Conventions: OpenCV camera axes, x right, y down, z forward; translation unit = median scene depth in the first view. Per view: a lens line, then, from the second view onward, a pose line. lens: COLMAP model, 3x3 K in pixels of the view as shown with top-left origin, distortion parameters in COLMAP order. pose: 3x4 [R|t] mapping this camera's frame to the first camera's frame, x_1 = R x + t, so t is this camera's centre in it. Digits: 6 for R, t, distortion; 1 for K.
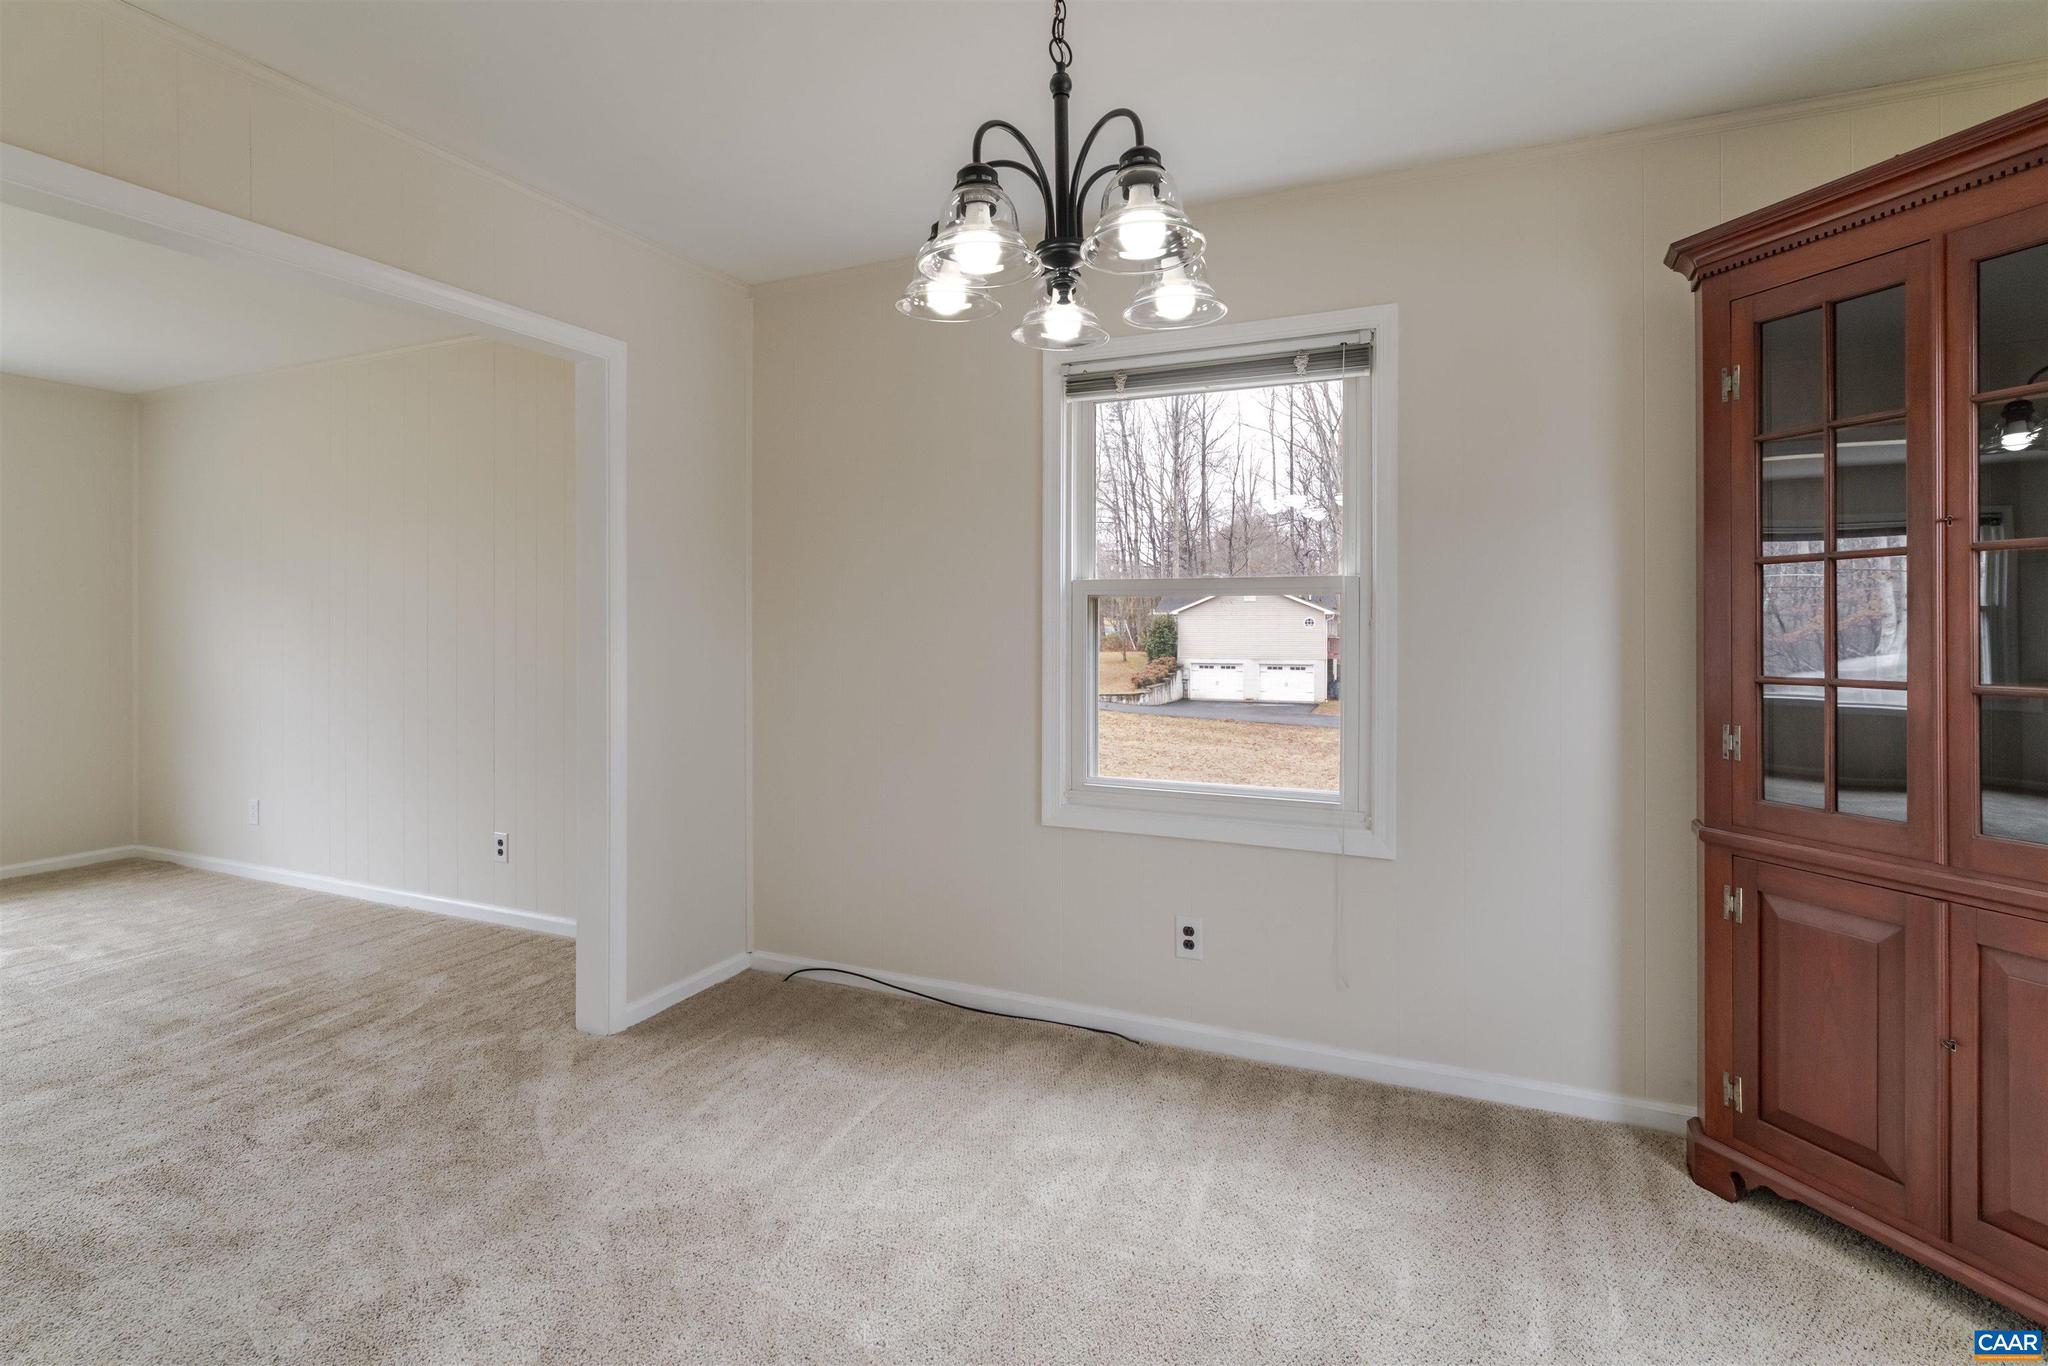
lens RADIAL K [[967.4, 0, 1008.2], [0, 967.4, 622.4], [0, 0, 1]] dist [-0.002547, -0.000308]
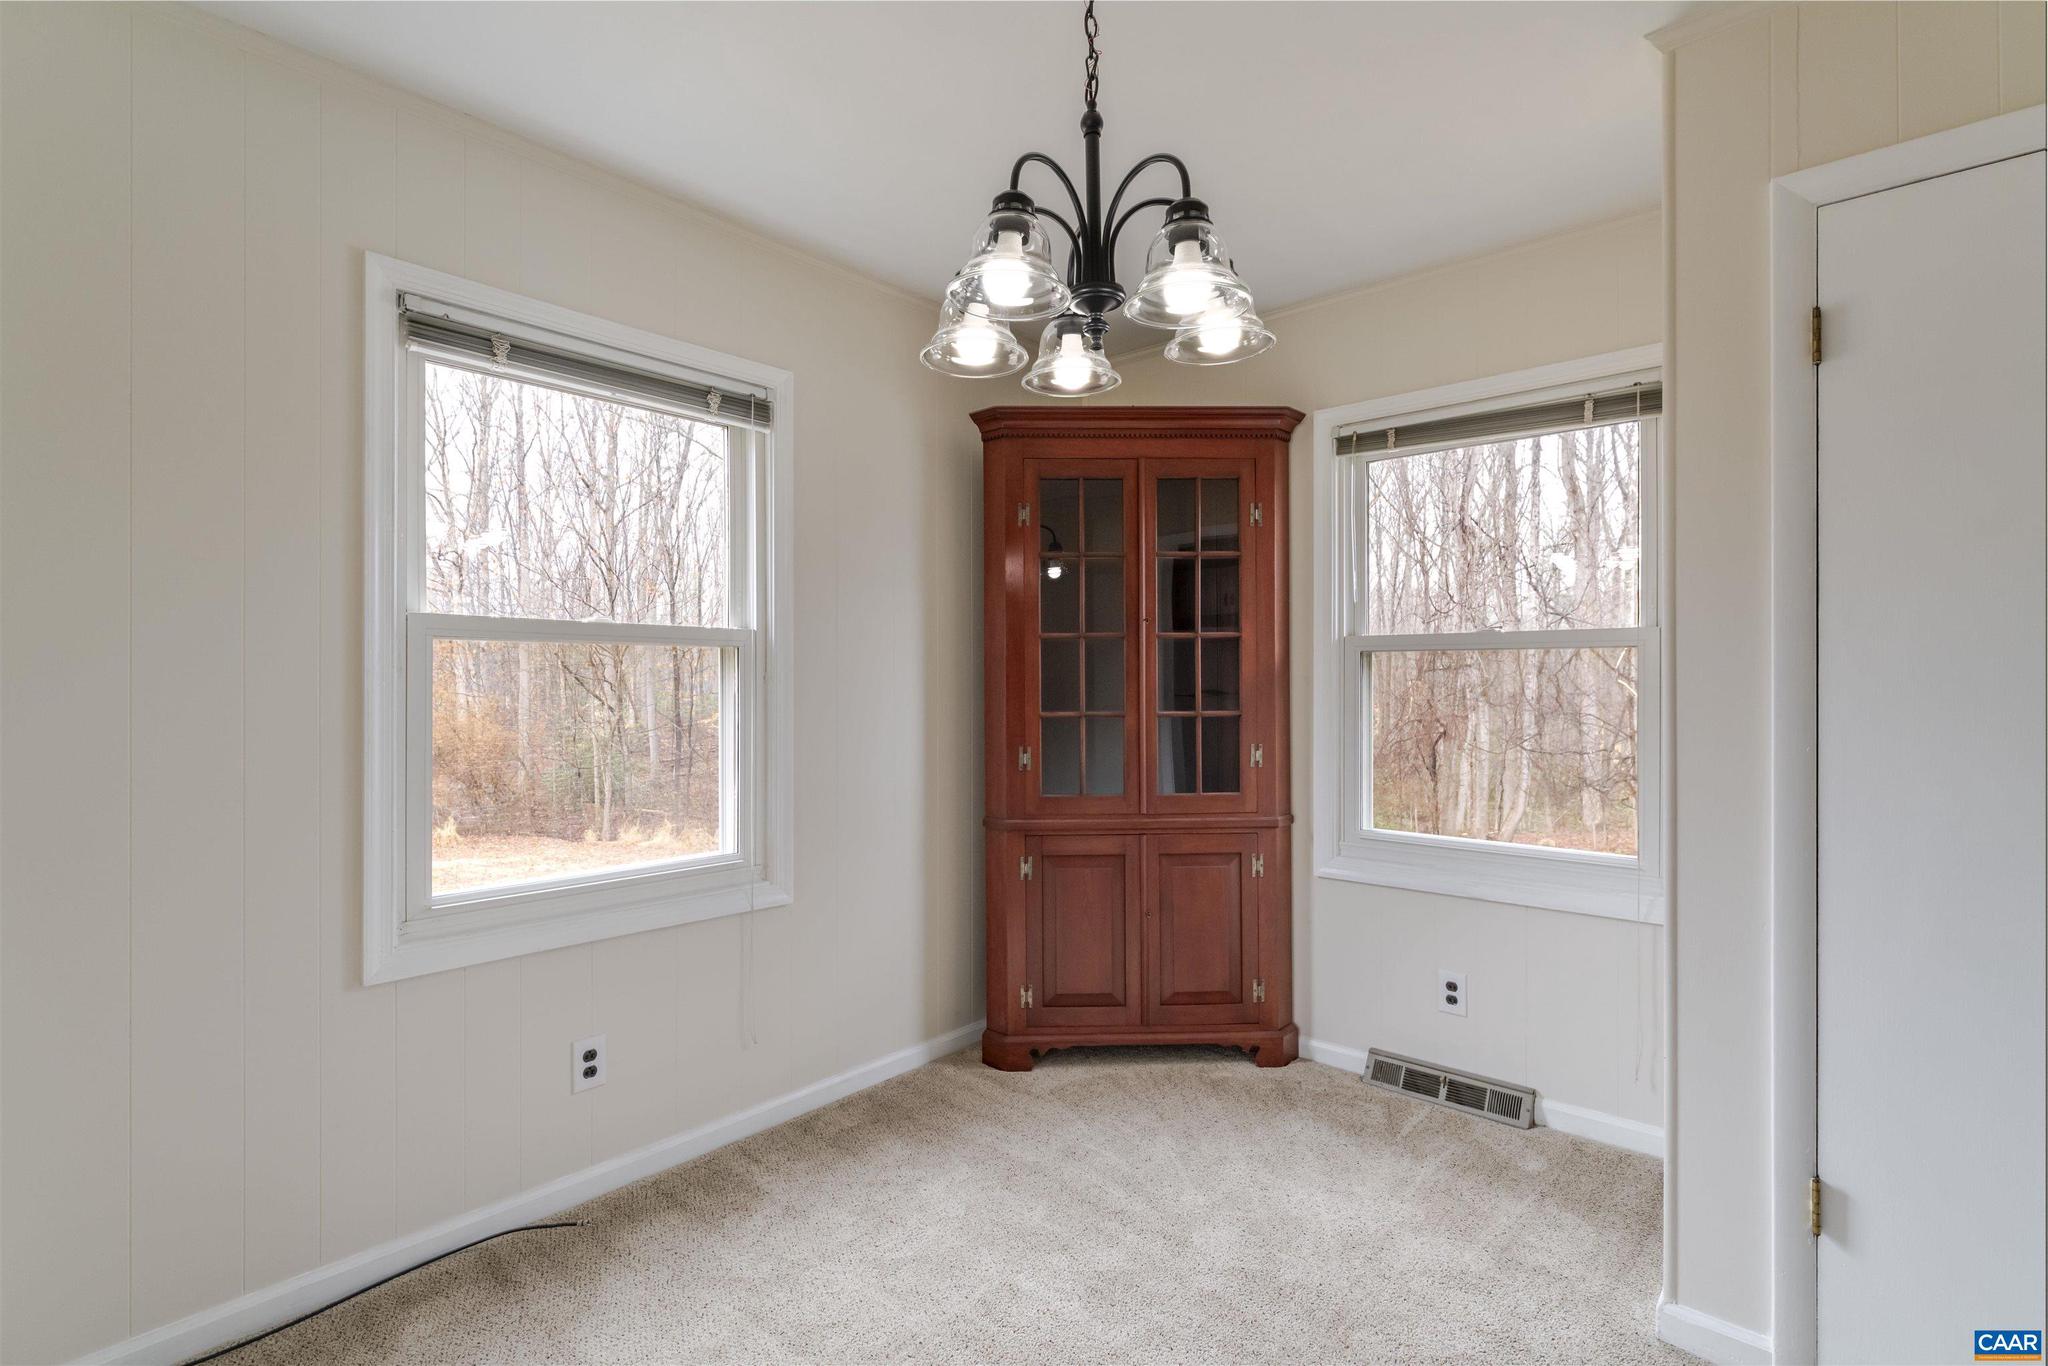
lens RADIAL K [[967.4, 0, 1024.1], [0, 967.4, 679.4], [0, 0, 1]] dist [-0.002547, -0.000308]
pose [[0.301560, 0.001834, 0.953445, -0.524141], [-0.000375, 0.999998, -0.001805, 0.005054], [-0.953447, 0.000187, 0.301561, 0.447490]]
